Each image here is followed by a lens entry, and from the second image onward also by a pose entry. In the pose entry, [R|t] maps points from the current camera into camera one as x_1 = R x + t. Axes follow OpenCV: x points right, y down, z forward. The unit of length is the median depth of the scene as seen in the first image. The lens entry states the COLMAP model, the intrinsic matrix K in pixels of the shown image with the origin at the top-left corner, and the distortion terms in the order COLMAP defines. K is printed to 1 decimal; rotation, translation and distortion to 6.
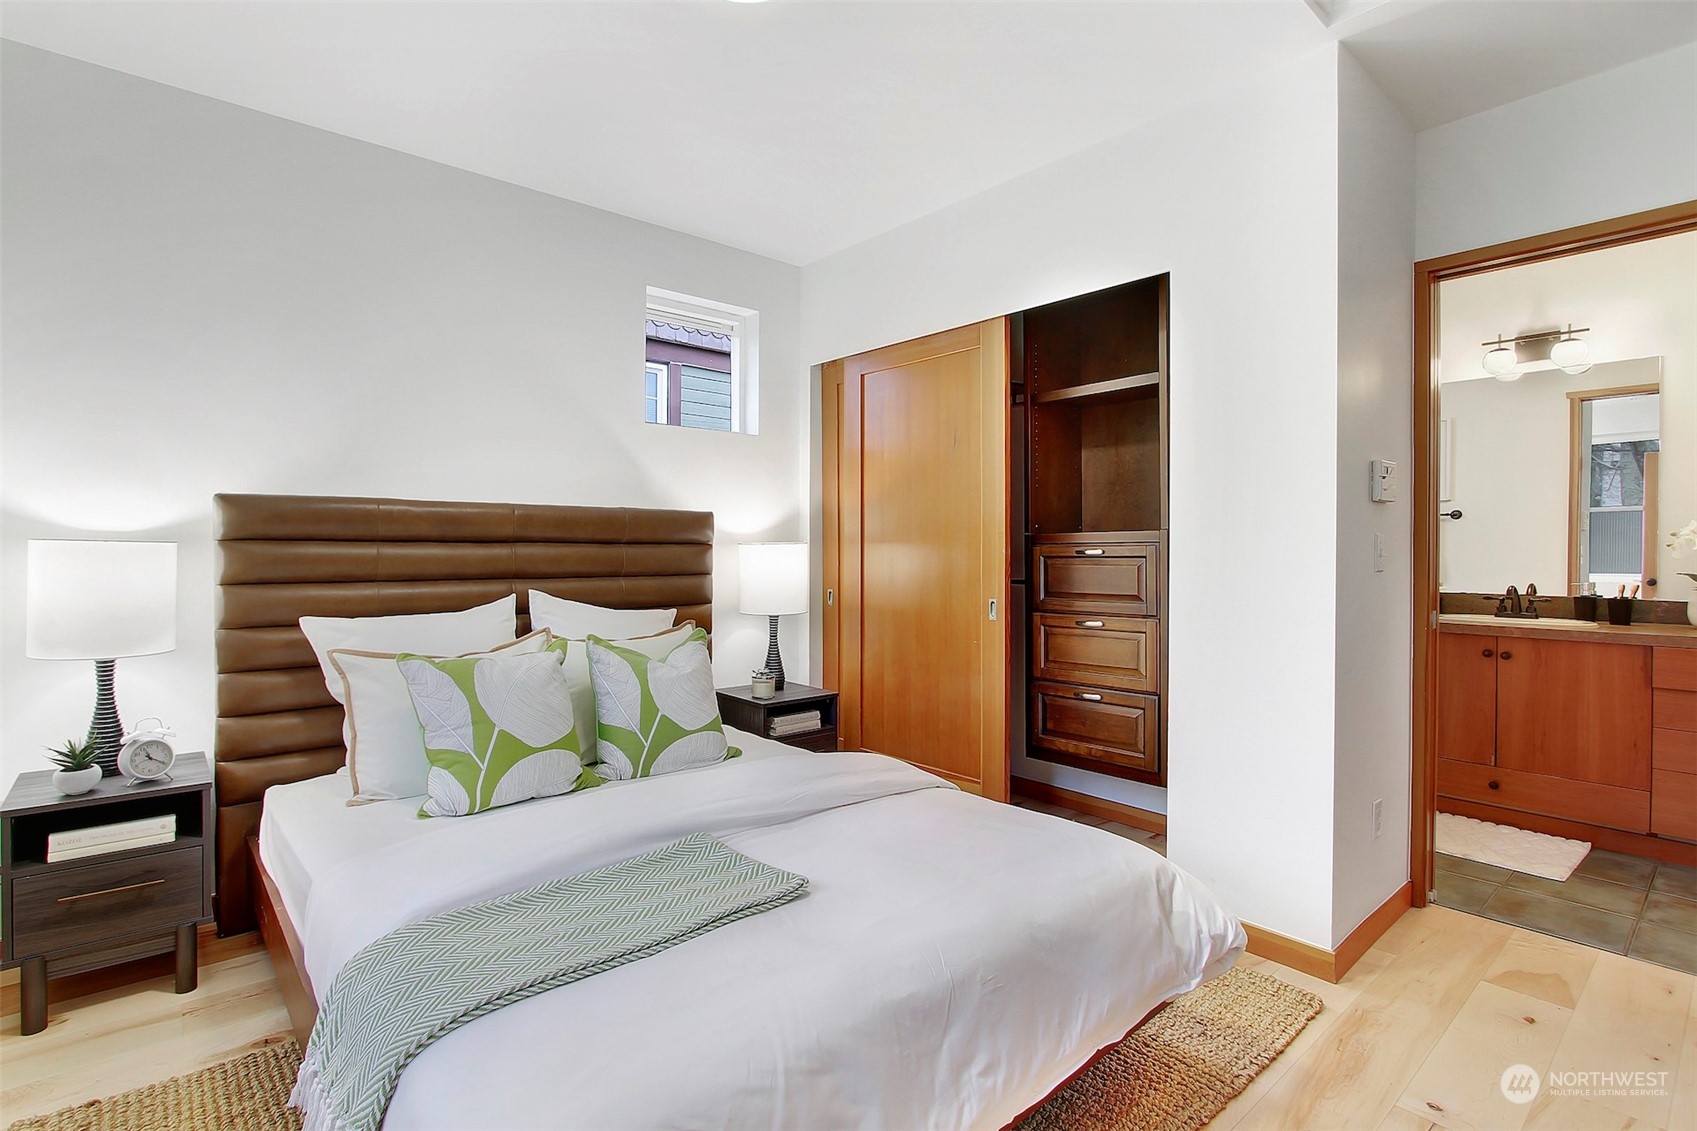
lens RADIAL K [[802.6, 0, 837.4], [0, 802.6, 554.0], [0, 0, 1]] dist [-0.014380, 0.000114]
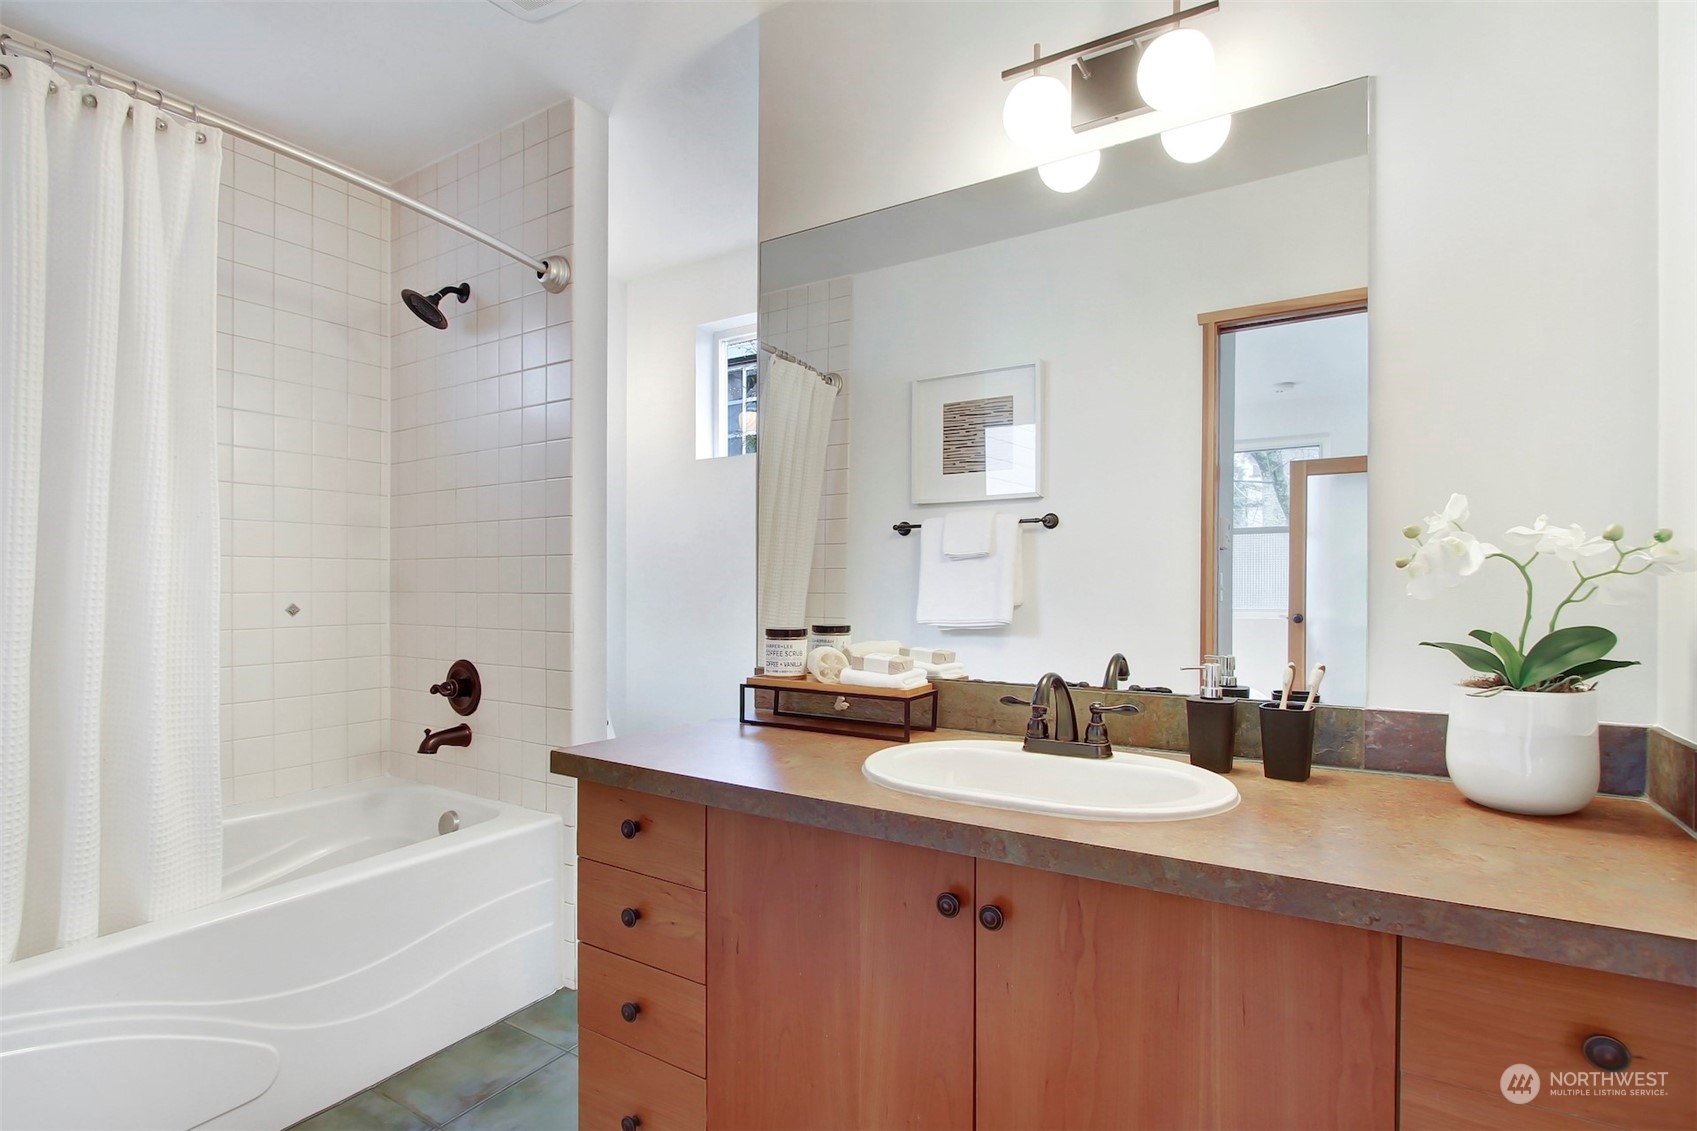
lens RADIAL K [[802.1, 0, 849.3], [0, 802.1, 583.3], [0, 0, 1]] dist [-0.000781, -0.000076]
pose [[0.953178, -0.000378, 0.302411, 0.799787], [0.001511, 0.999993, -0.003514, -0.001370], [-0.302407, 0.003806, 0.953171, 0.828171]]
